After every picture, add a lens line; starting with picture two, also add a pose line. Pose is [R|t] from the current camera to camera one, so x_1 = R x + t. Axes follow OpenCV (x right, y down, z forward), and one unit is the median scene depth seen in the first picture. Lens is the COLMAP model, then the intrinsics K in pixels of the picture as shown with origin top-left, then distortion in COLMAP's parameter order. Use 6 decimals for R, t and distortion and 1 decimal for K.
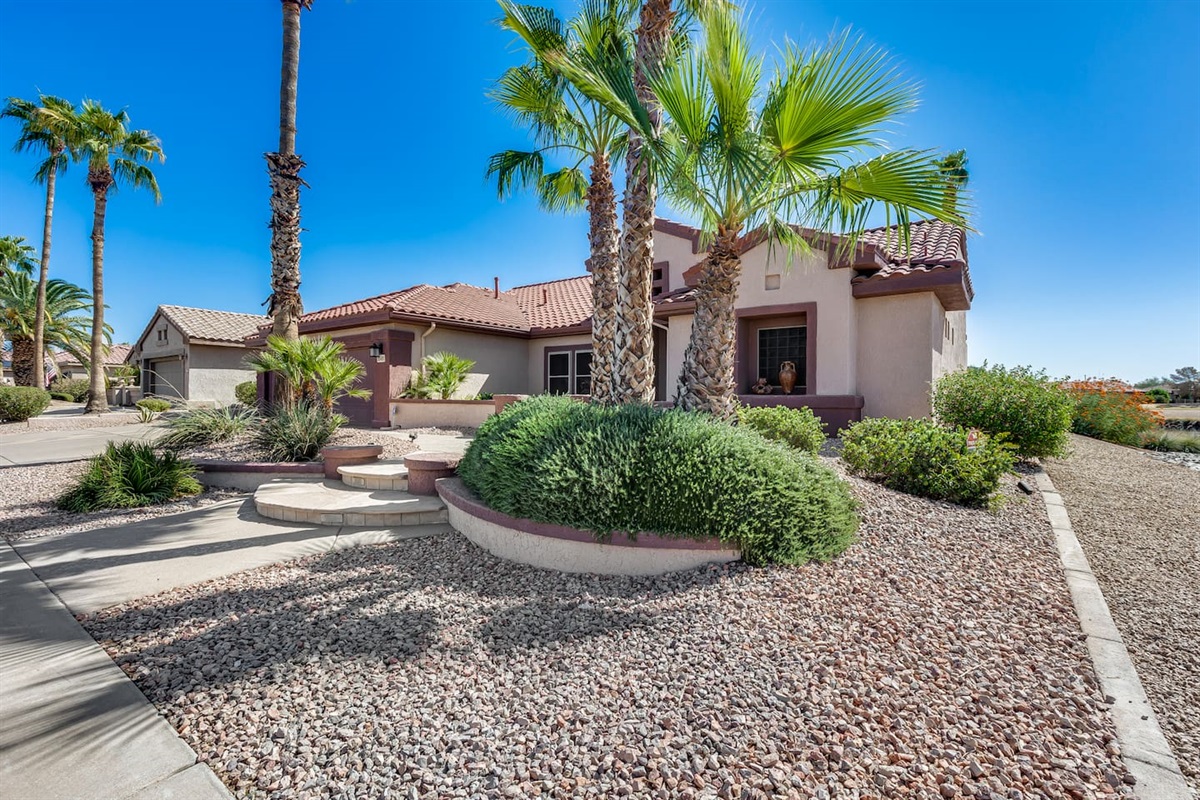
lens RADIAL K [[542.3, 0, 598.9], [0, 542.3, 395.9], [0, 0, 1]] dist [0.002169, 0.000247]
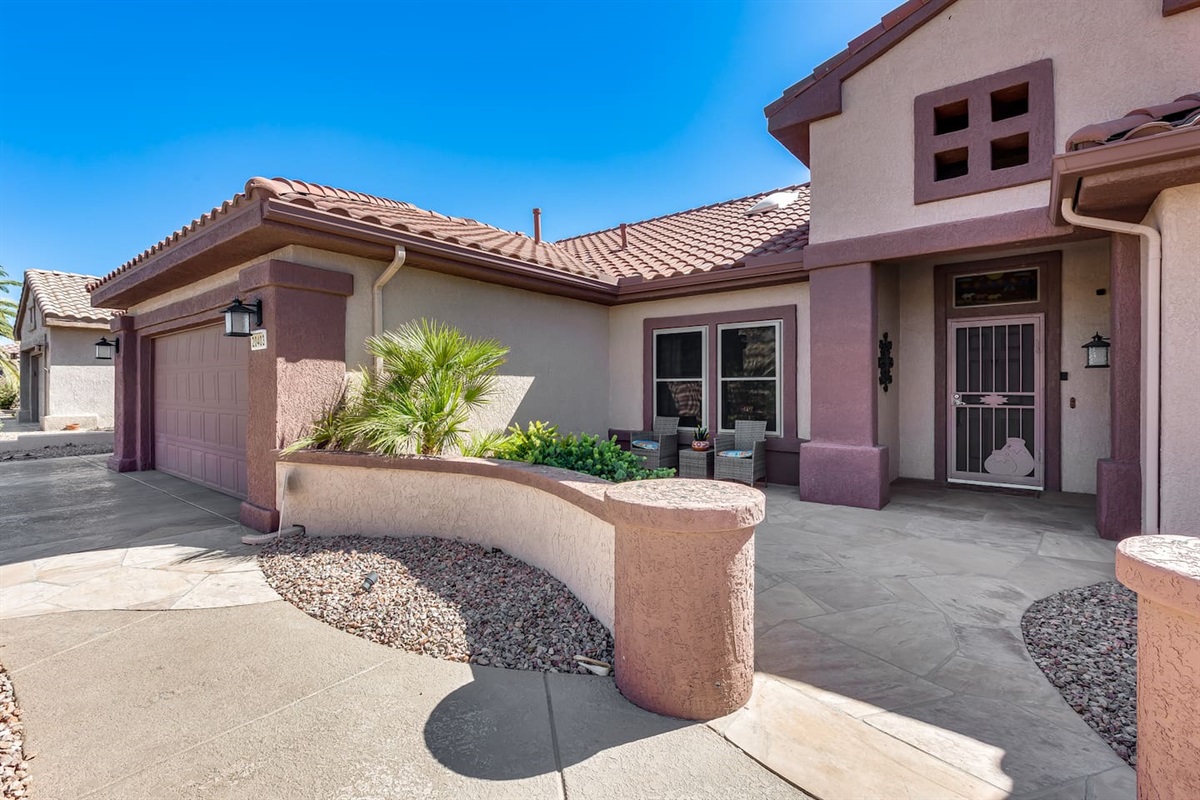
lens RADIAL K [[542.3, 0, 598.9], [0, 542.3, 395.9], [0, 0, 1]] dist [0.002169, 0.000247]
pose [[0.999344, -0.003224, -0.036073, -0.152748], [0.003740, 0.999891, 0.014256, -0.034536], [0.036023, -0.014381, 0.999247, 0.624285]]
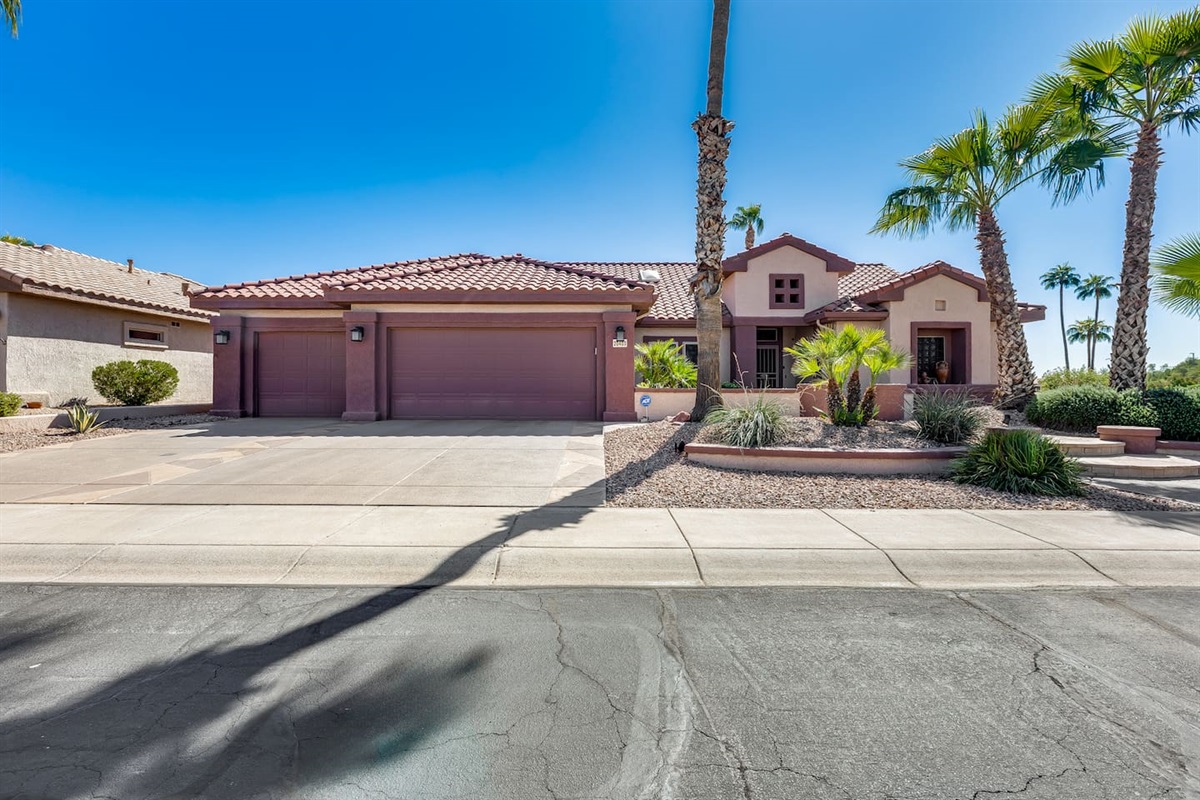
lens RADIAL K [[542.3, 0, 598.9], [0, 542.3, 395.9], [0, 0, 1]] dist [0.002169, 0.000247]
pose [[0.800157, -0.012838, 0.599653, -0.956539], [0.000151, 0.999775, 0.021203, -0.000765], [-0.599790, -0.016876, 0.799979, 0.294901]]
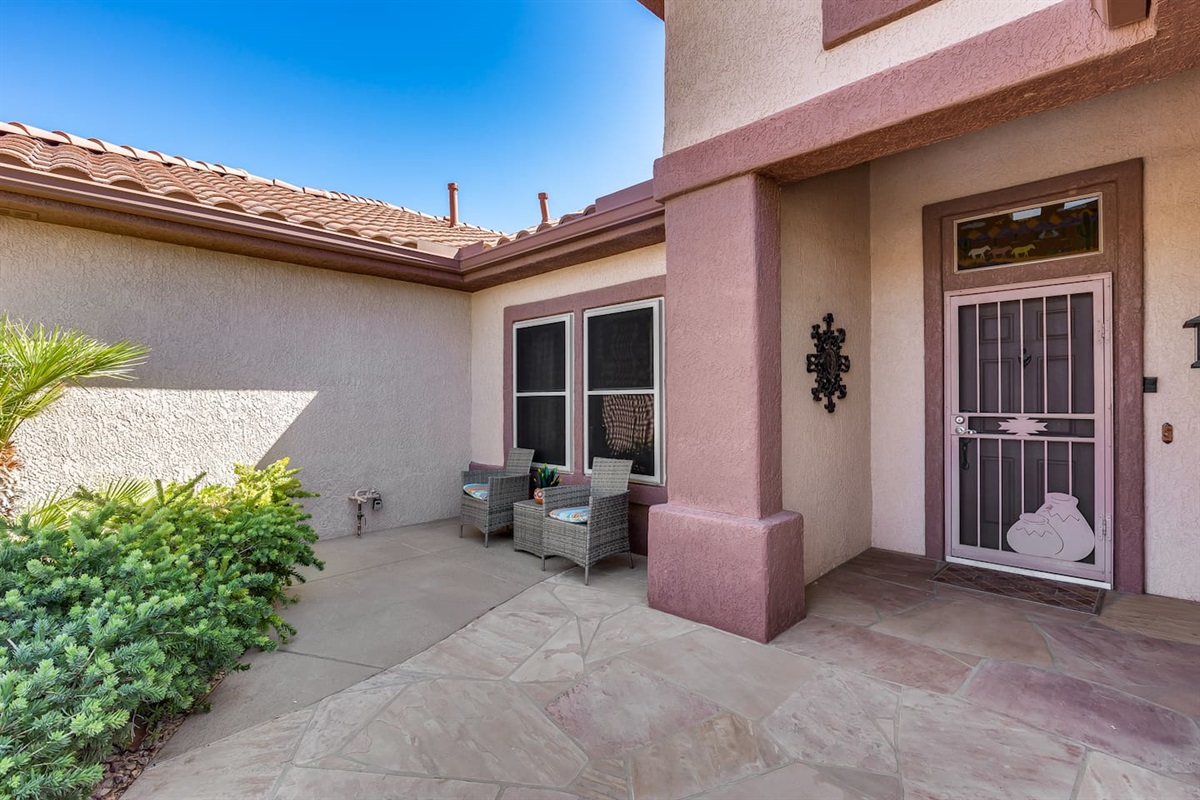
lens RADIAL K [[549.9, 0, 599.9], [0, 549.9, 406.7], [0, 0, 1]] dist [-0.007226, -0.000436]
pose [[0.991272, -0.006239, -0.131682, 0.006200], [0.007449, 0.999934, 0.008698, -0.037098], [0.131619, -0.009603, 0.991254, 0.815706]]
